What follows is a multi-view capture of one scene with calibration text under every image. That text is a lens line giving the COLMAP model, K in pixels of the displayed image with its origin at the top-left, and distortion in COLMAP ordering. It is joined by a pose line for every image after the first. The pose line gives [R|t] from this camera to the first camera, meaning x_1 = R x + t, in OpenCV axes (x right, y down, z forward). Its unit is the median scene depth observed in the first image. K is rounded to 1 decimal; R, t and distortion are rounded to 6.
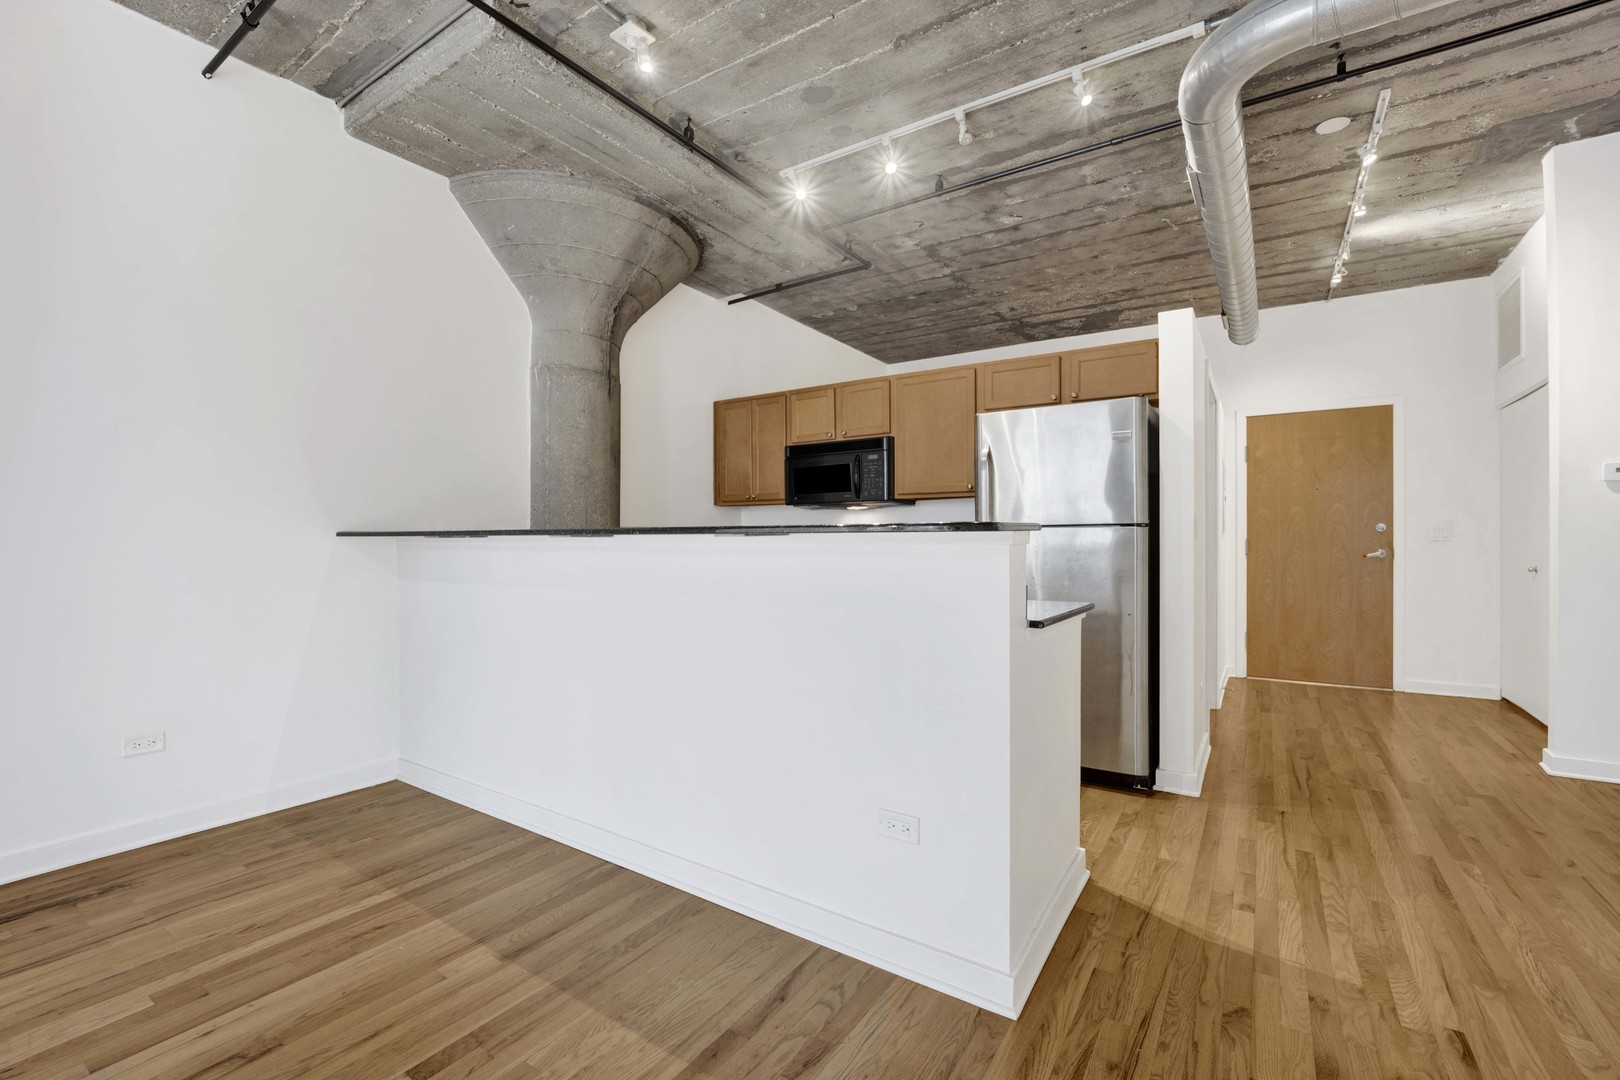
lens RADIAL K [[677.2, 0, 807.1], [0, 677.2, 544.4], [0, 0, 1]] dist [-0.026266, 0.000257]
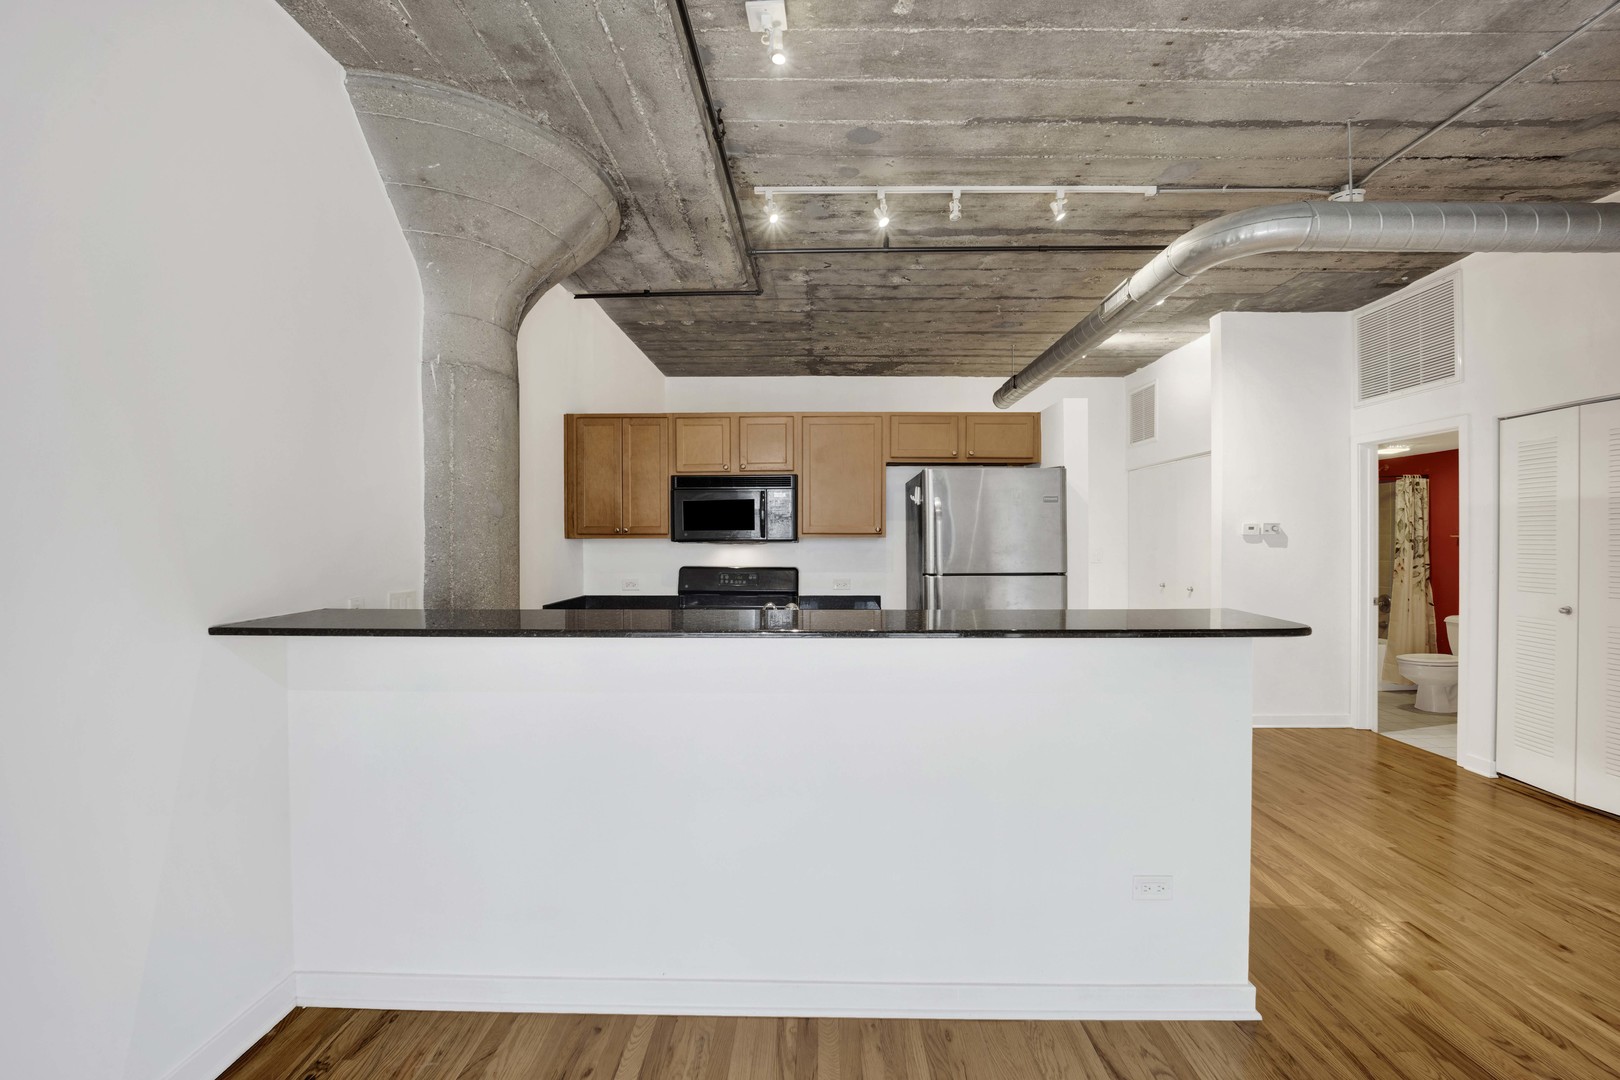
lens RADIAL K [[677.2, 0, 807.1], [0, 677.2, 544.4], [0, 0, 1]] dist [-0.026266, 0.000257]
pose [[0.843099, -0.003274, 0.537749, -0.453669], [-0.000810, 0.999973, 0.007359, -0.075634], [-0.537758, -0.006640, 0.843073, 0.184758]]
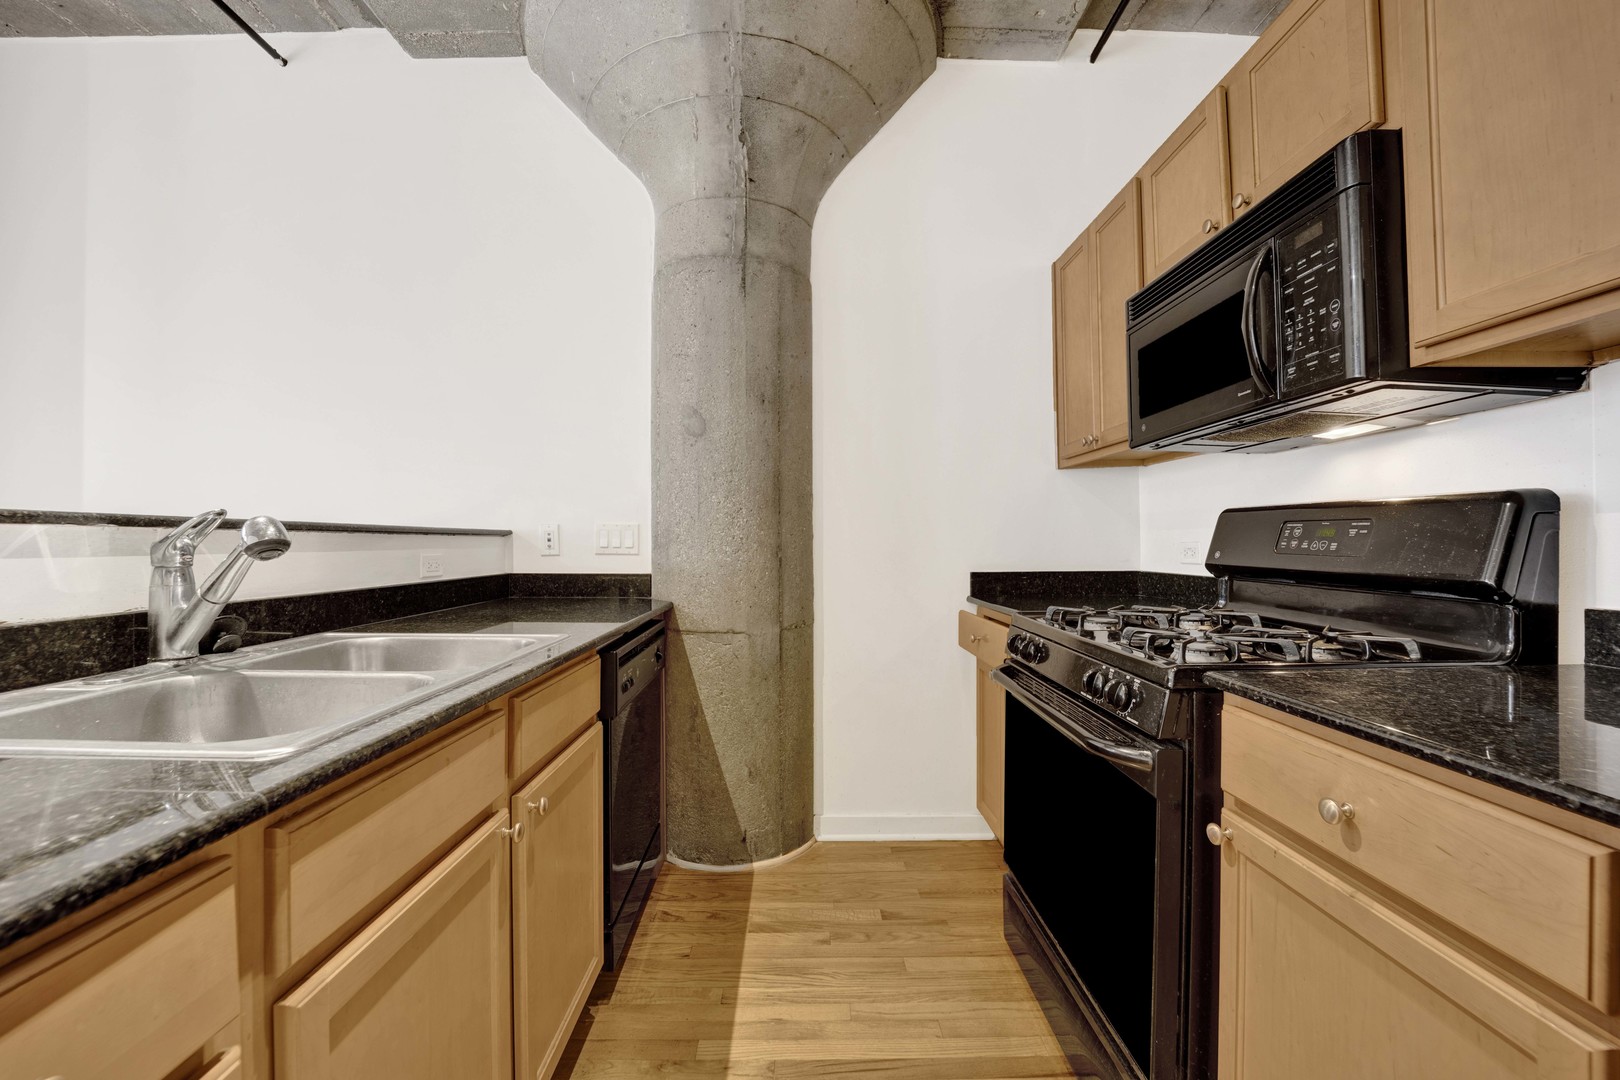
lens RADIAL K [[677.2, 0, 807.1], [0, 677.2, 544.4], [0, 0, 1]] dist [-0.026266, 0.000257]
pose [[0.565331, 0.002174, -0.824861, 0.237151], [-0.003105, 0.999995, 0.000508, 0.000760], [0.824858, 0.002274, 0.565335, 0.760951]]
